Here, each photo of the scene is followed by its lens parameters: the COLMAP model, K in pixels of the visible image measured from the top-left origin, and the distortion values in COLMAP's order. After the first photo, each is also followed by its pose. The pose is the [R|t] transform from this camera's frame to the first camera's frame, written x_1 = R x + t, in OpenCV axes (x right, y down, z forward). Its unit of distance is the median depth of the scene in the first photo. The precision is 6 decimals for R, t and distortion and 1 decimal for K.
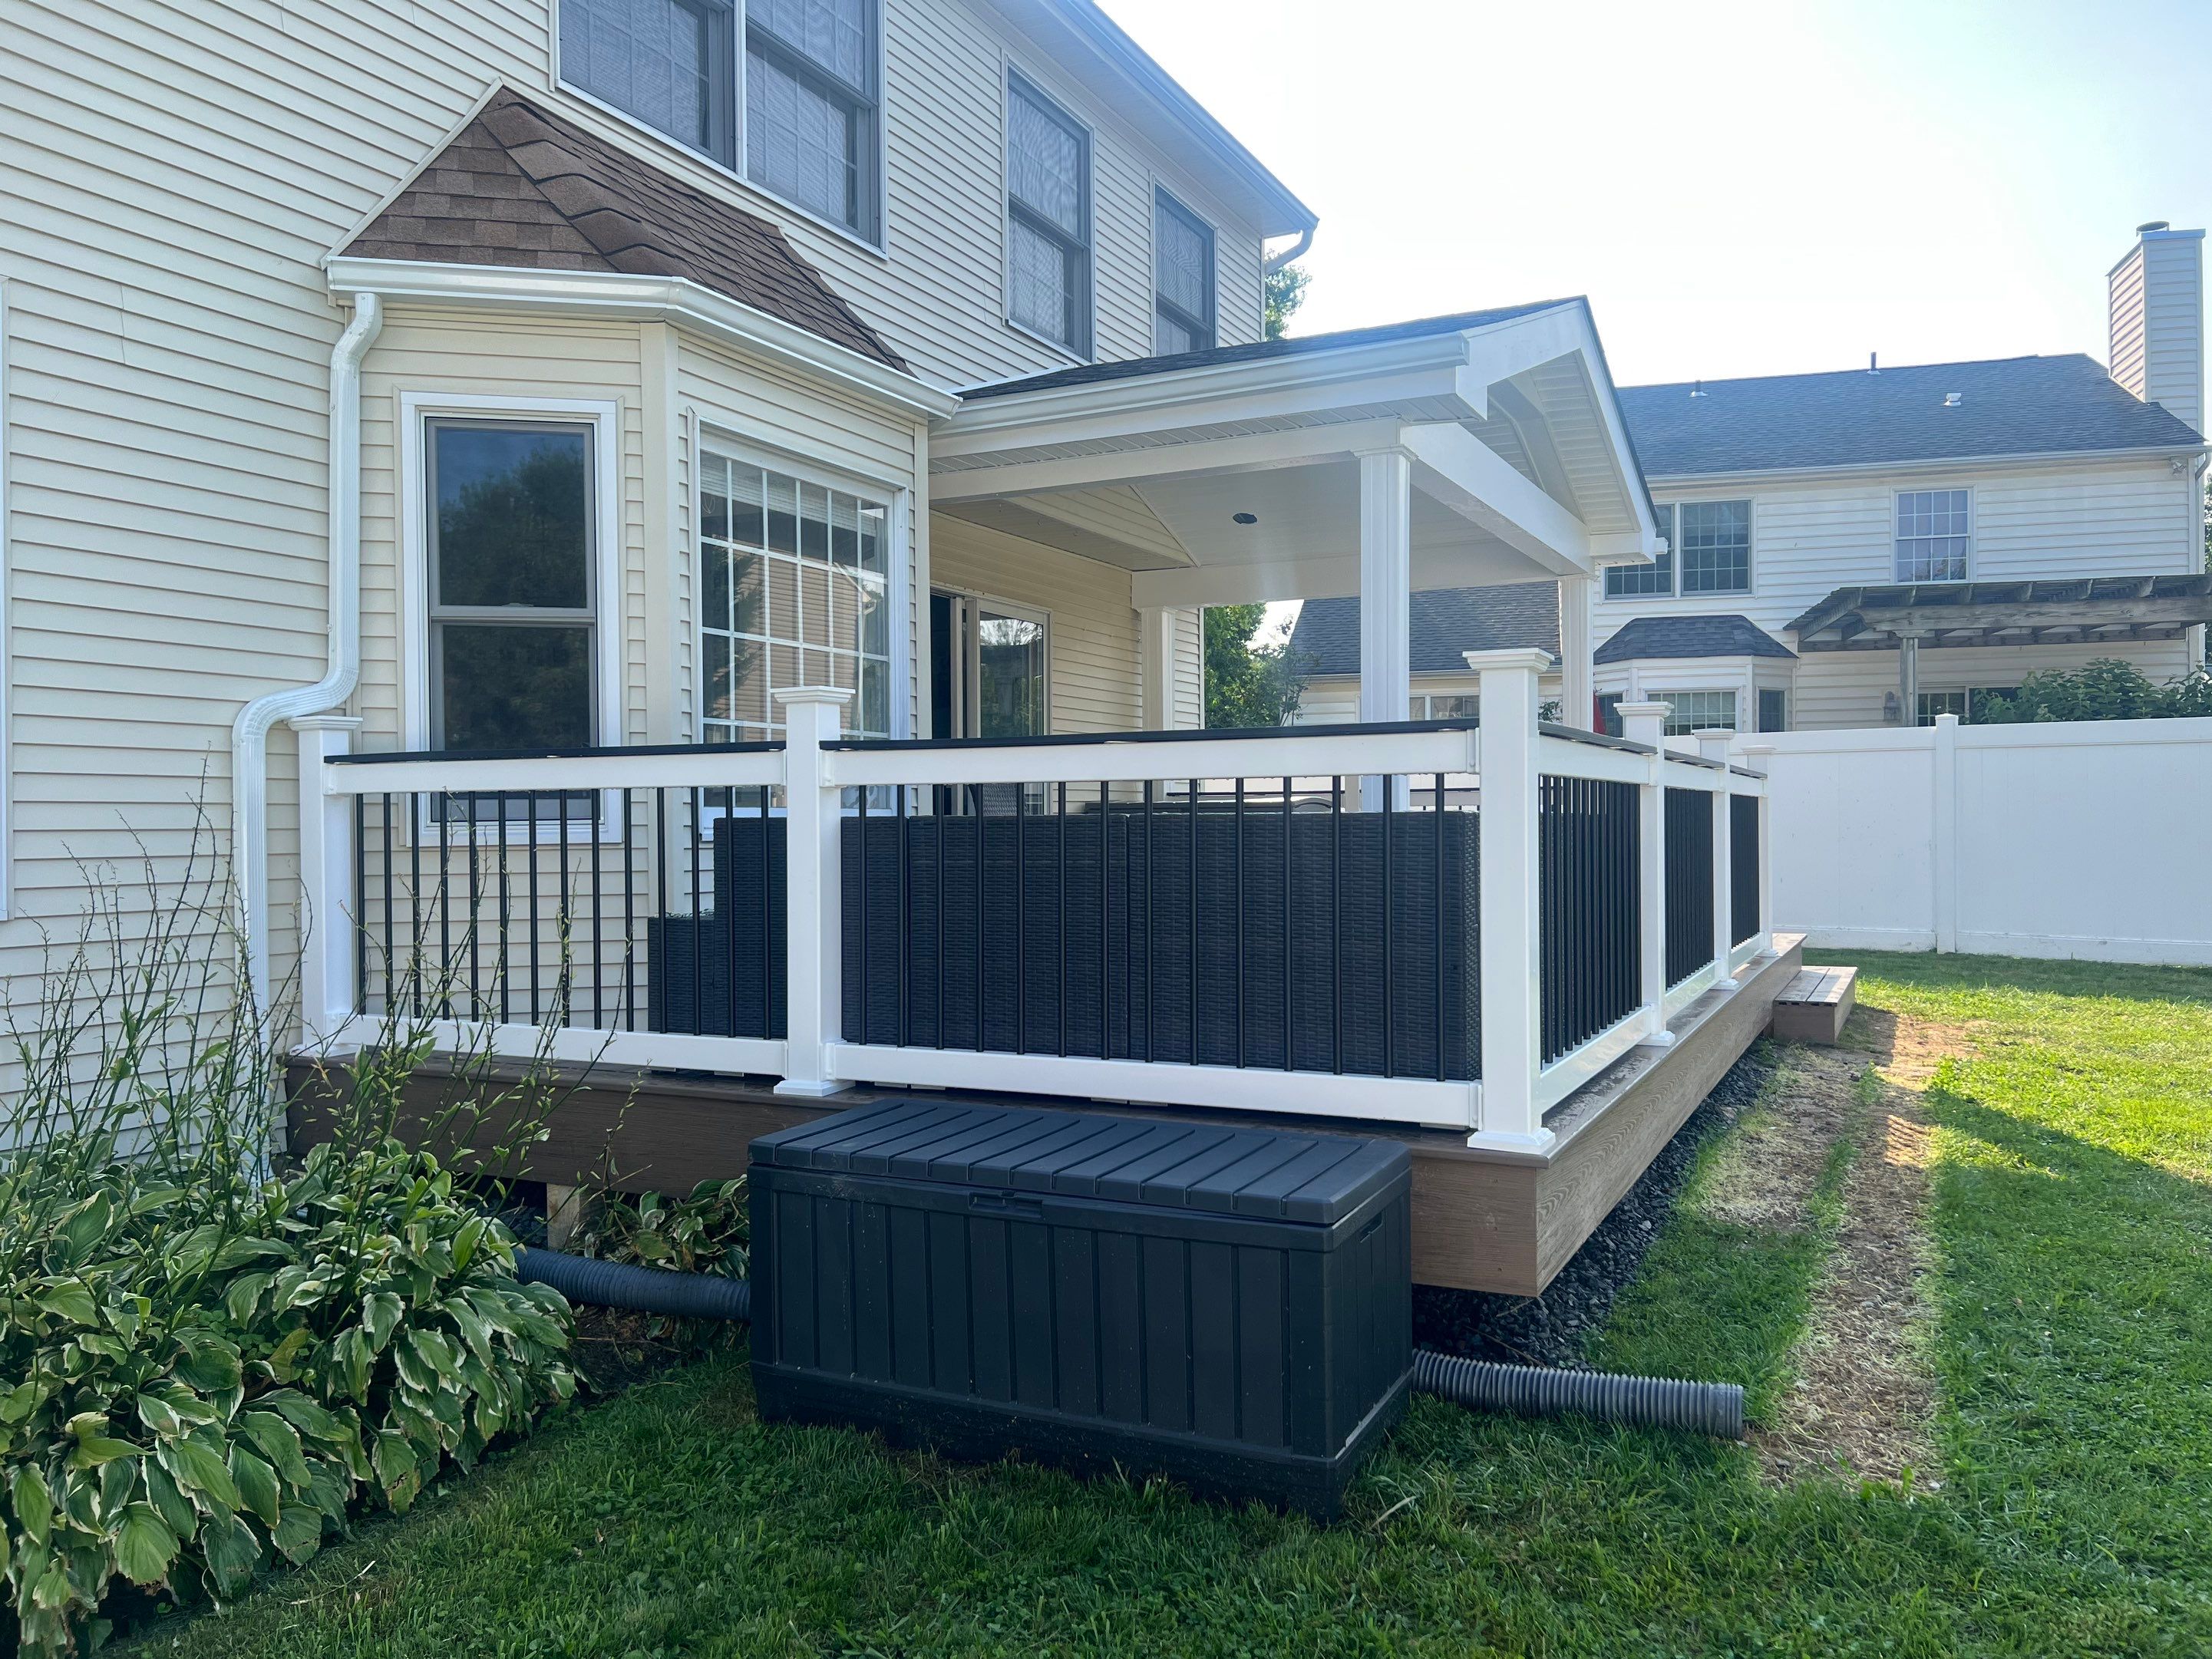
lens RADIAL K [[1659.9, 0, 1121.3], [0, 1659.9, 842.9], [0, 0, 1]] dist [0.026775, -0.020111]
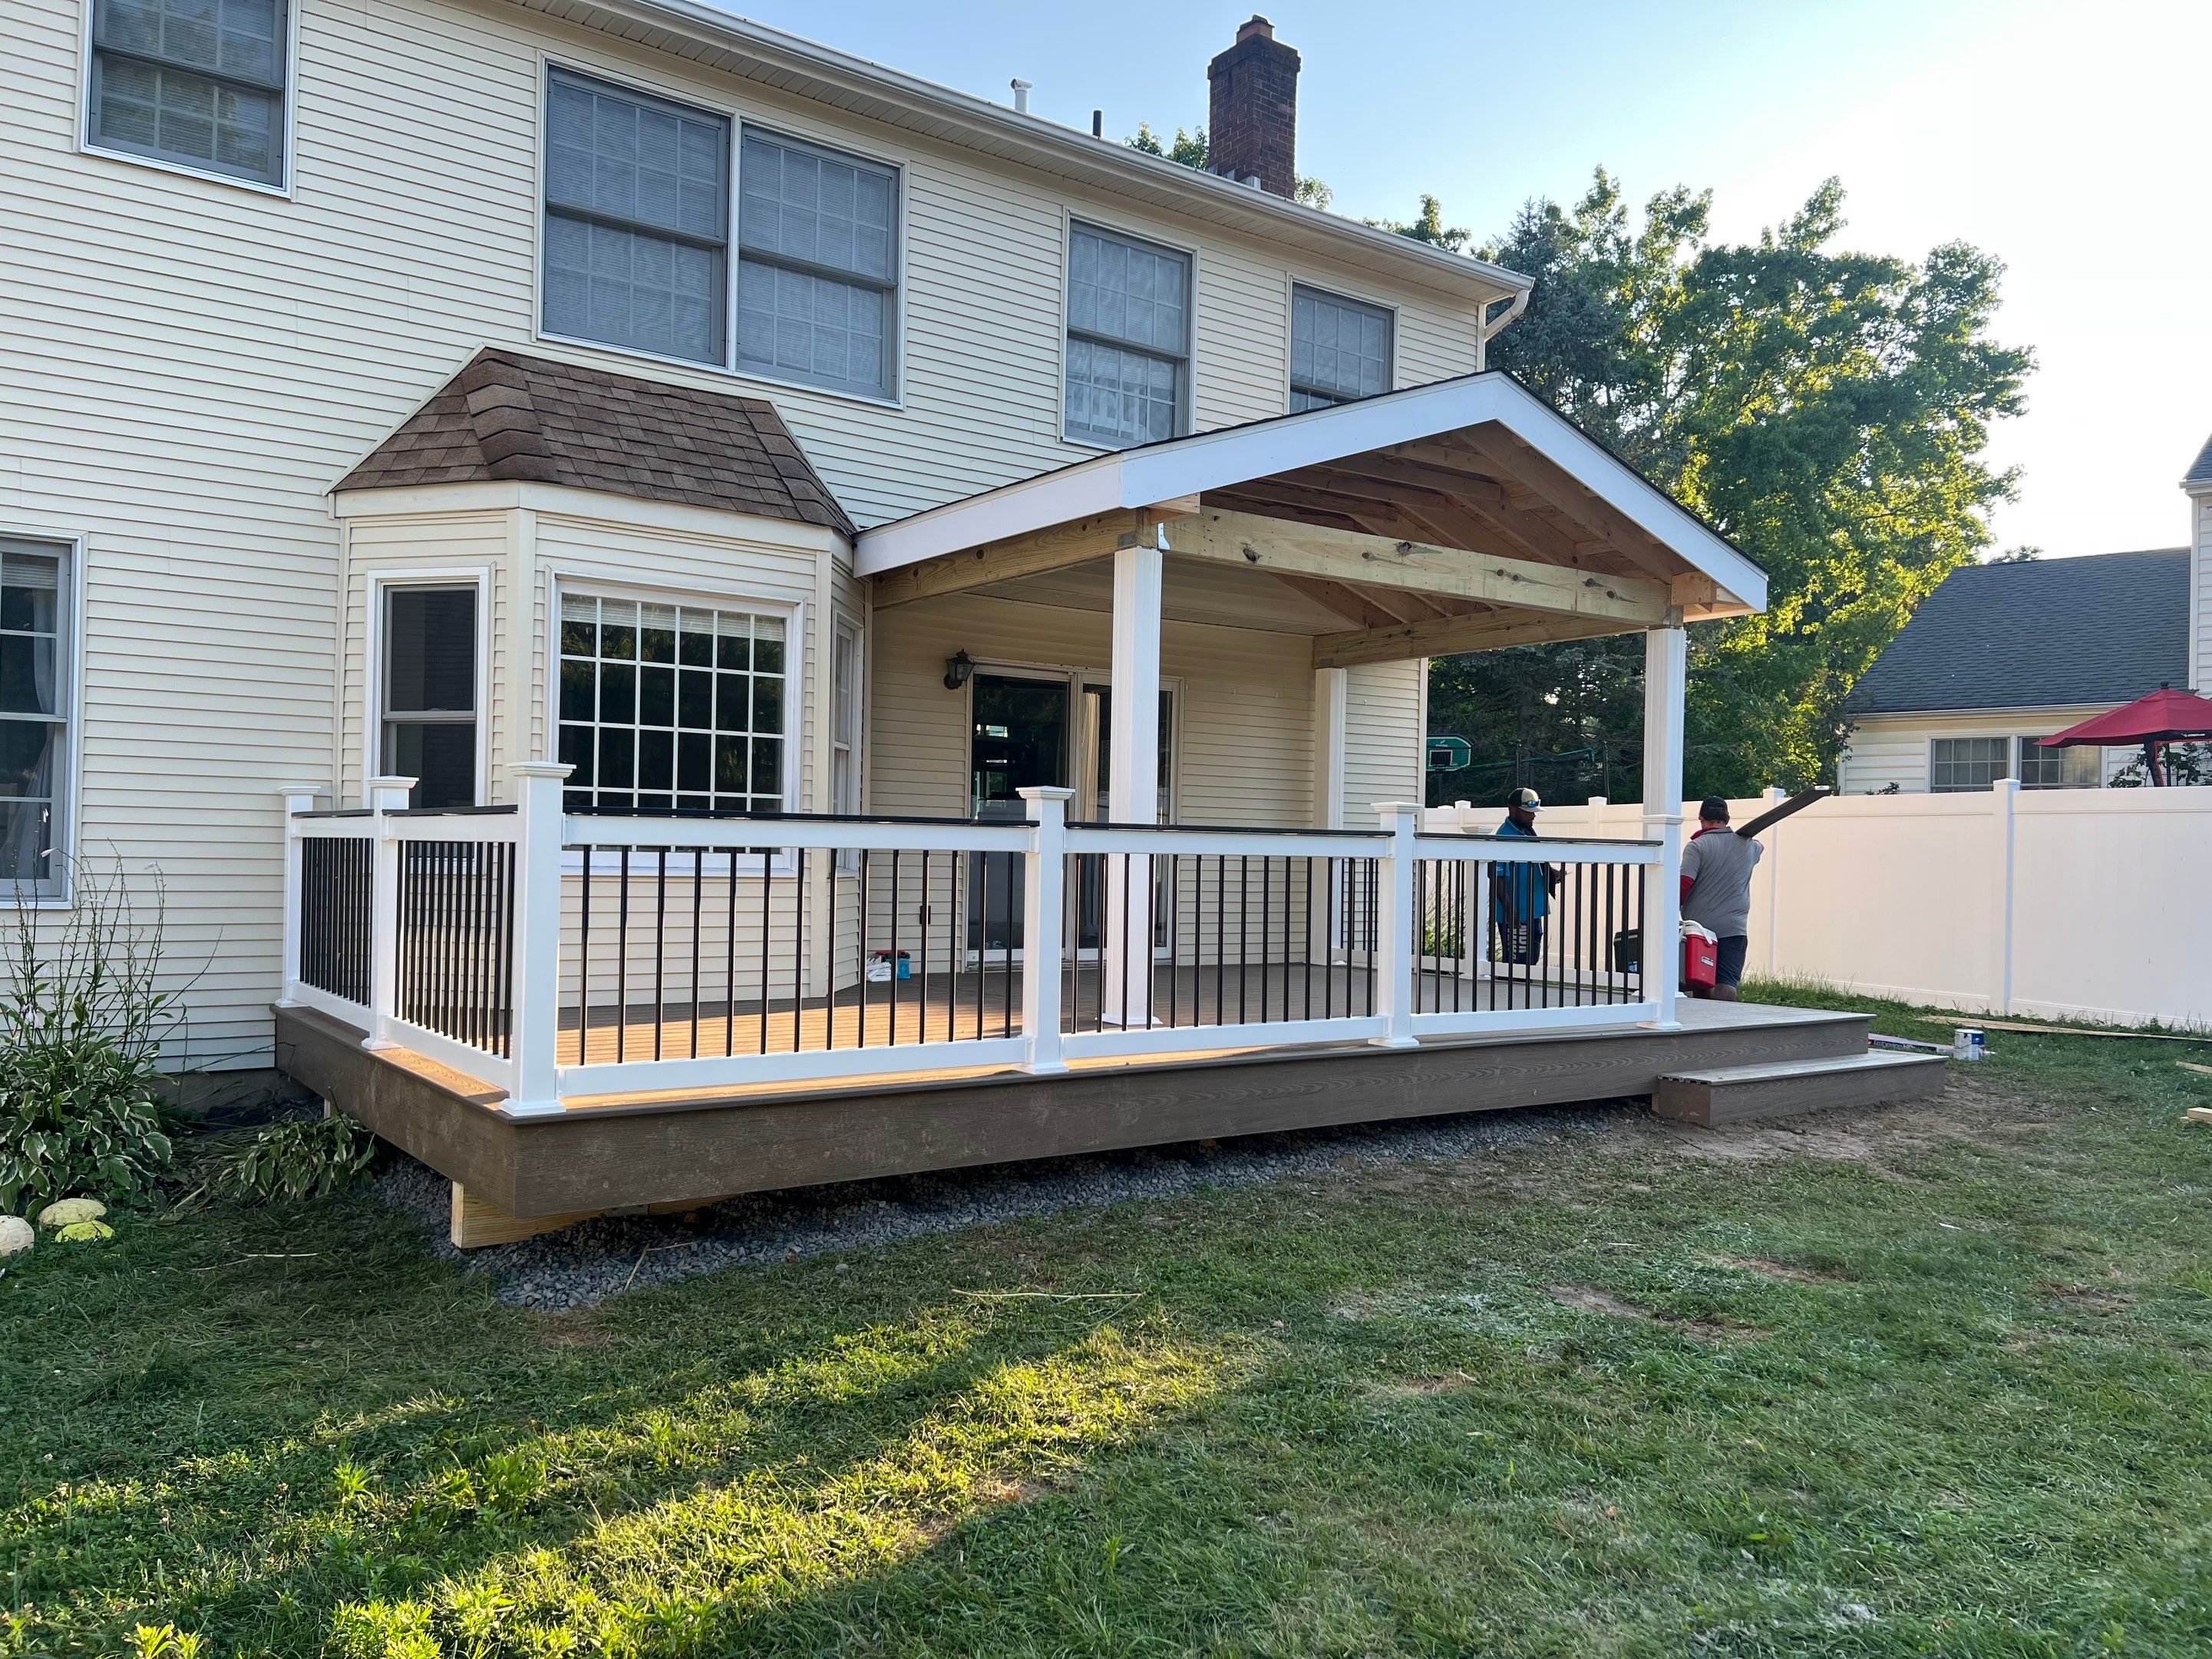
lens RADIAL K [[1659.9, 0, 1111.9], [0, 1659.9, 838.7], [0, 0, 1]] dist [0.026775, -0.020111]
pose [[0.883994, 0.018666, -0.467125, 0.662937], [-0.030401, 0.999383, -0.017596, -0.017561], [0.466508, 0.029756, 0.884016, -0.005505]]
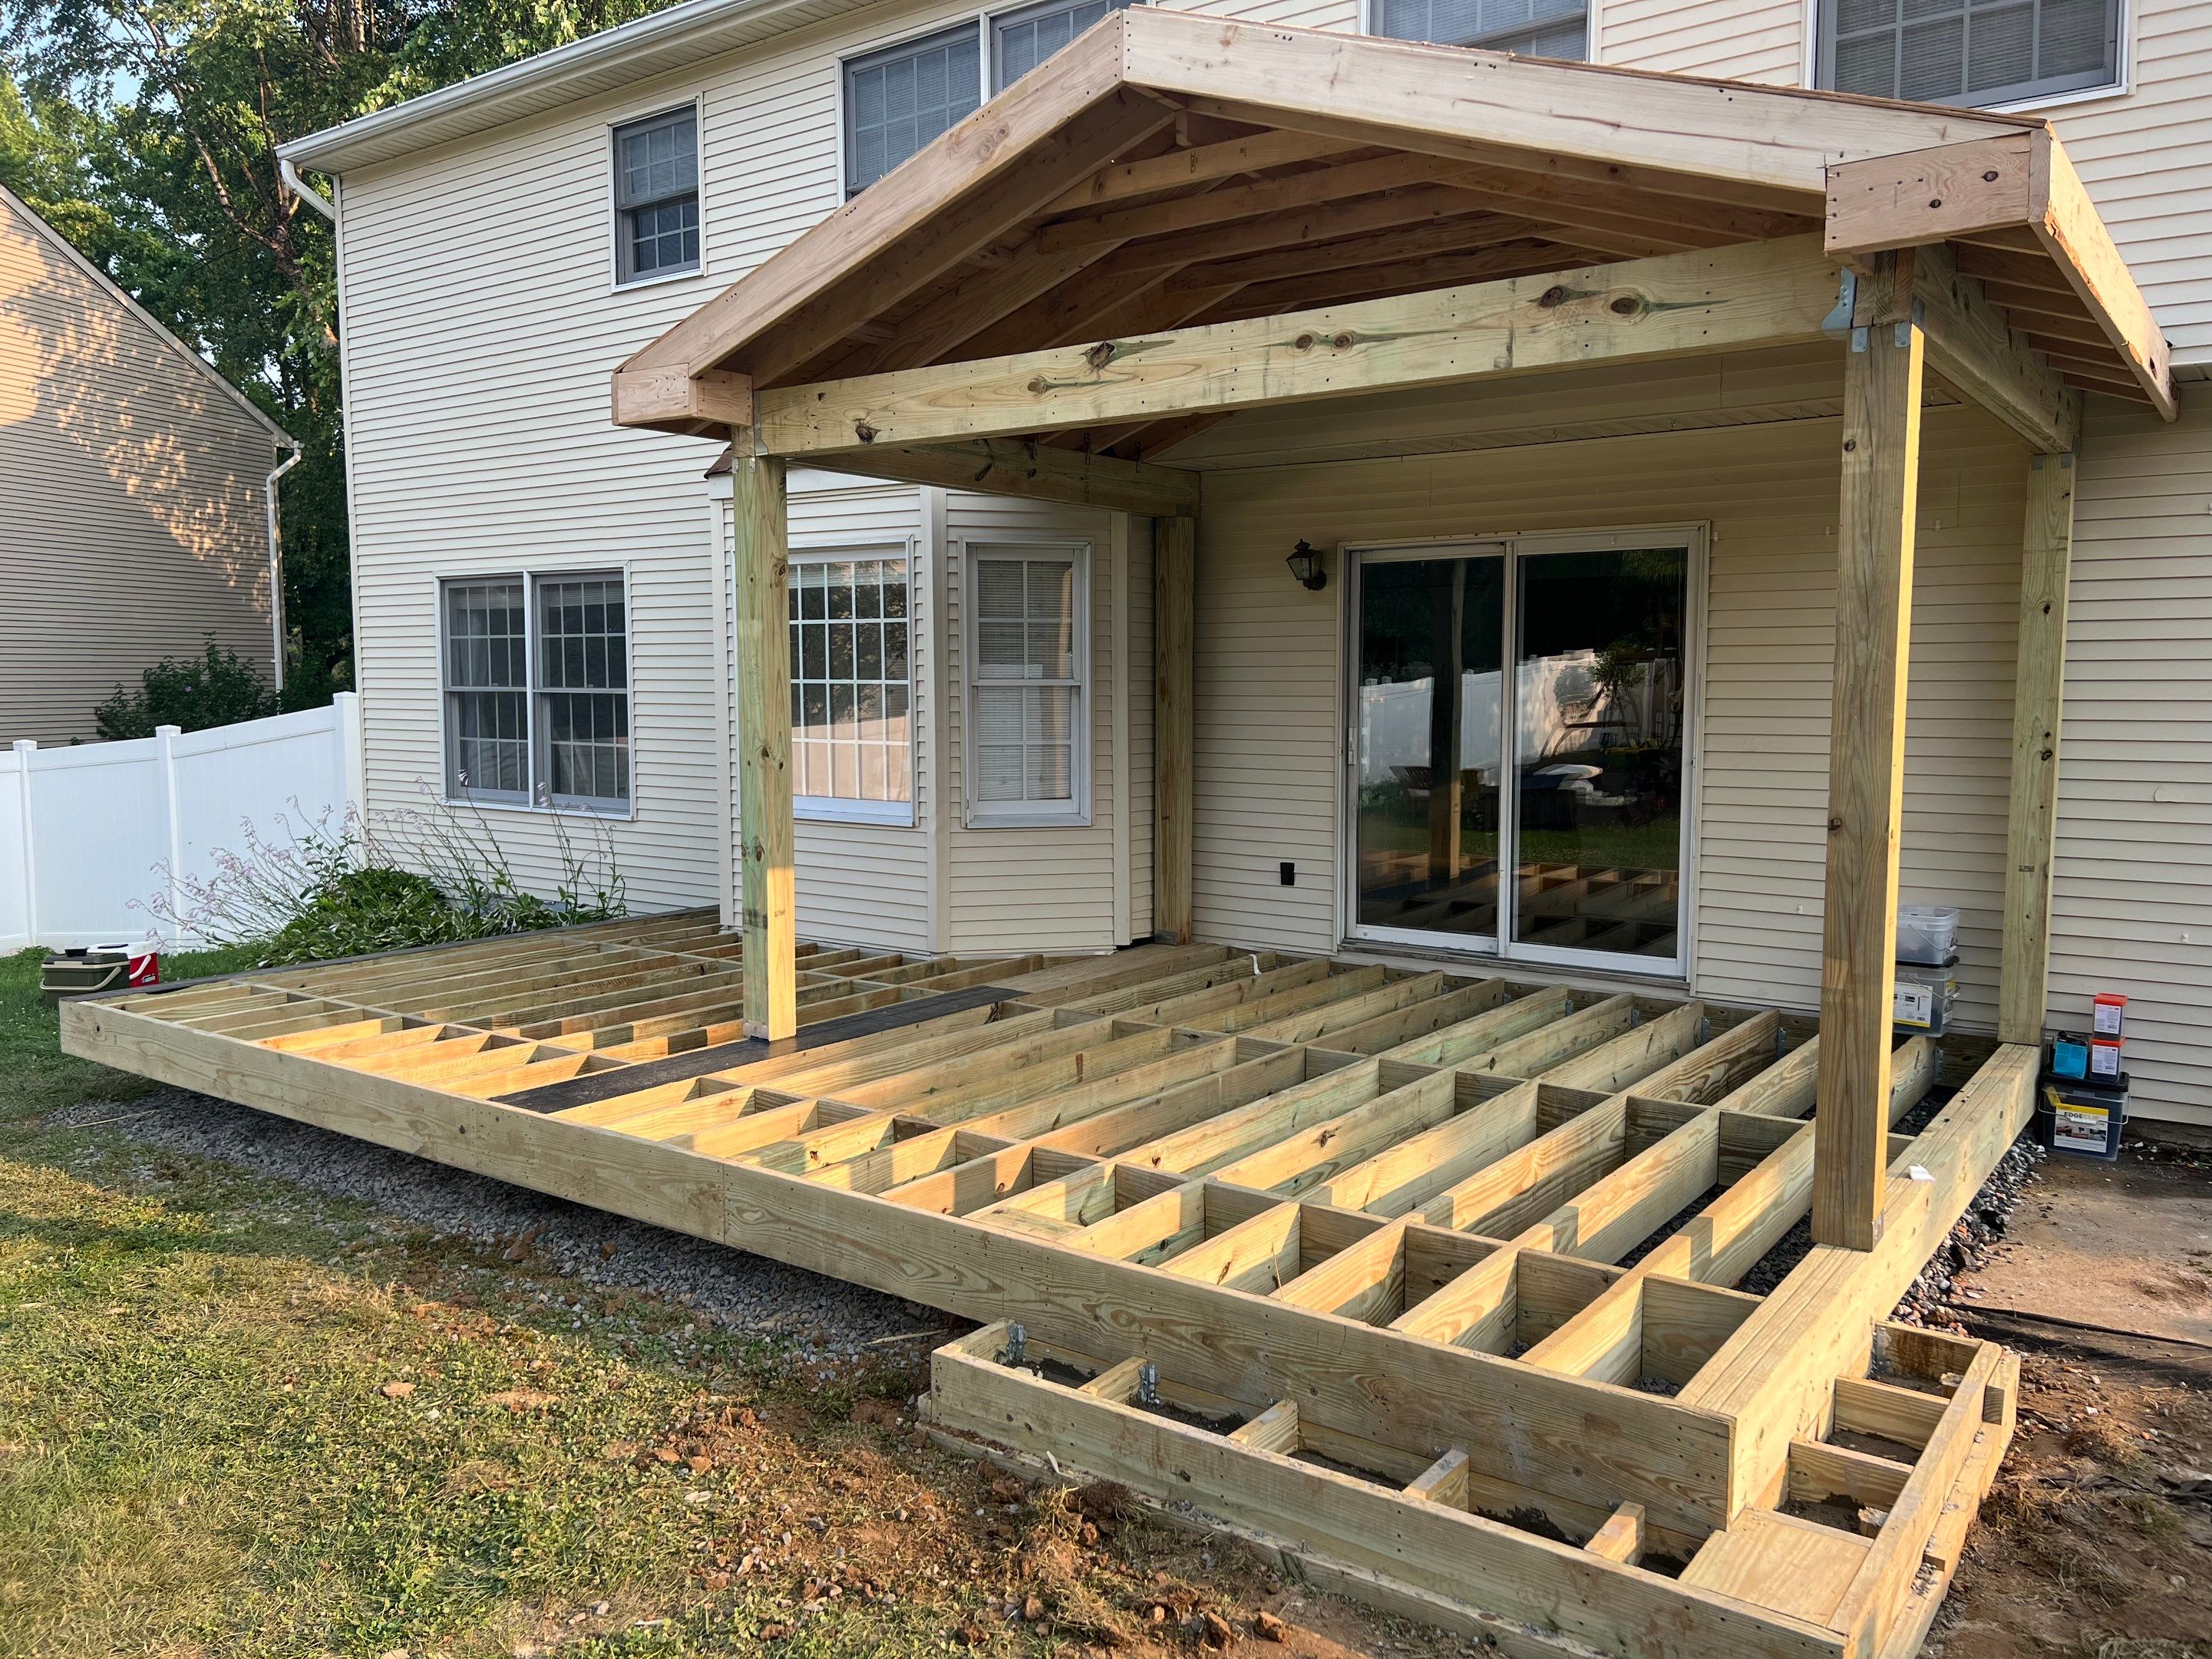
lens RADIAL K [[1659.9, 0, 1103.0], [0, 1659.9, 823.4], [0, 0, 1]] dist [0.026775, -0.020111]
pose [[-0.173242, 0.094318, -0.980353, 1.038230], [-0.009345, 0.995202, 0.097398, -0.124861], [0.984835, 0.026035, -0.171529, 1.330776]]
